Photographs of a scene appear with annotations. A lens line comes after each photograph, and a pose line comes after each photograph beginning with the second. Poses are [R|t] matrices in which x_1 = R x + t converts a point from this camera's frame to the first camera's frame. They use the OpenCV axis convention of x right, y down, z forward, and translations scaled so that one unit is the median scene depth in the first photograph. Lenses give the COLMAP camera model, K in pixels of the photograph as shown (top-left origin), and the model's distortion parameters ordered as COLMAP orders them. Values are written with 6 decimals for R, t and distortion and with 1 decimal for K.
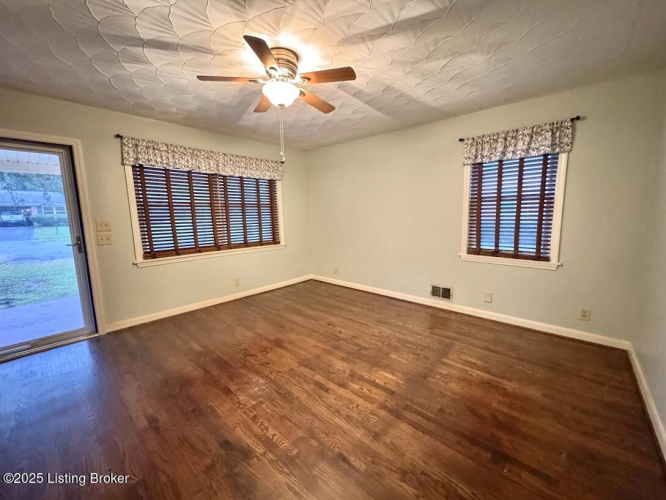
lens RADIAL K [[266.0, 0, 331.5], [0, 266.0, 250.9], [0, 0, 1]] dist [-0.002367, 0.000104]
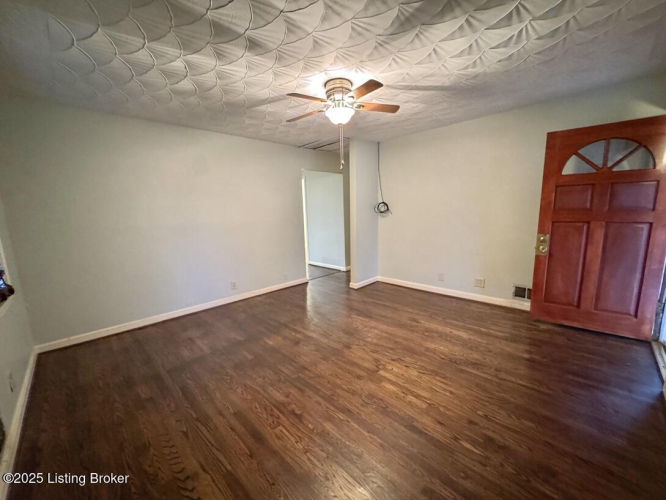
lens RADIAL K [[266.0, 0, 332.8], [0, 266.0, 250.7], [0, 0, 1]] dist [-0.002367, 0.000104]
pose [[-0.997632, 0.038227, 0.057180, -0.145997], [0.053616, 0.952943, 0.298369, -0.259739], [-0.043084, 0.300729, -0.952736, 1.727625]]
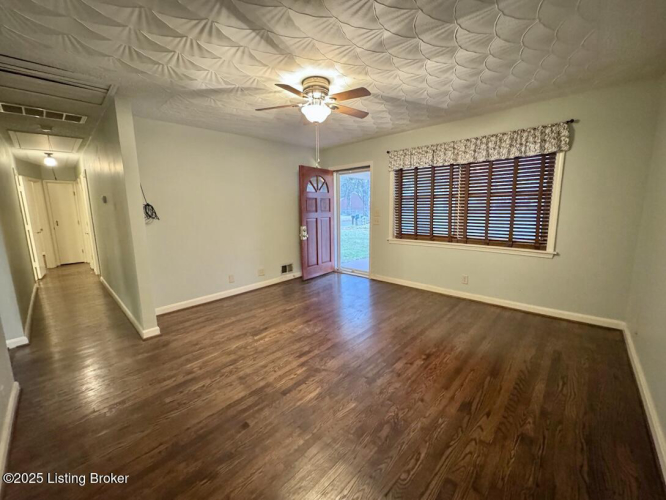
lens RADIAL K [[266.0, 0, 332.5], [0, 266.0, 250.0], [0, 0, 1]] dist [-0.002367, 0.000104]
pose [[-0.018444, 0.175862, -0.984242, 0.836478], [-0.123415, 0.976481, 0.176788, -0.140365], [0.992184, 0.124731, 0.003694, 0.839311]]
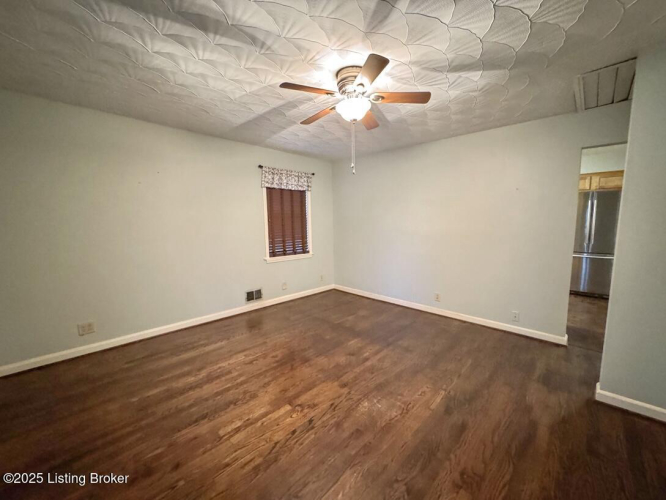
lens RADIAL K [[266.0, 0, 332.8], [0, 266.0, 251.1], [0, 0, 1]] dist [-0.002367, 0.000104]
pose [[0.033559, -0.097303, 0.994689, -0.928647], [0.151755, 0.984206, 0.091157, -0.110992], [-0.987848, 0.147890, 0.047795, 0.809379]]
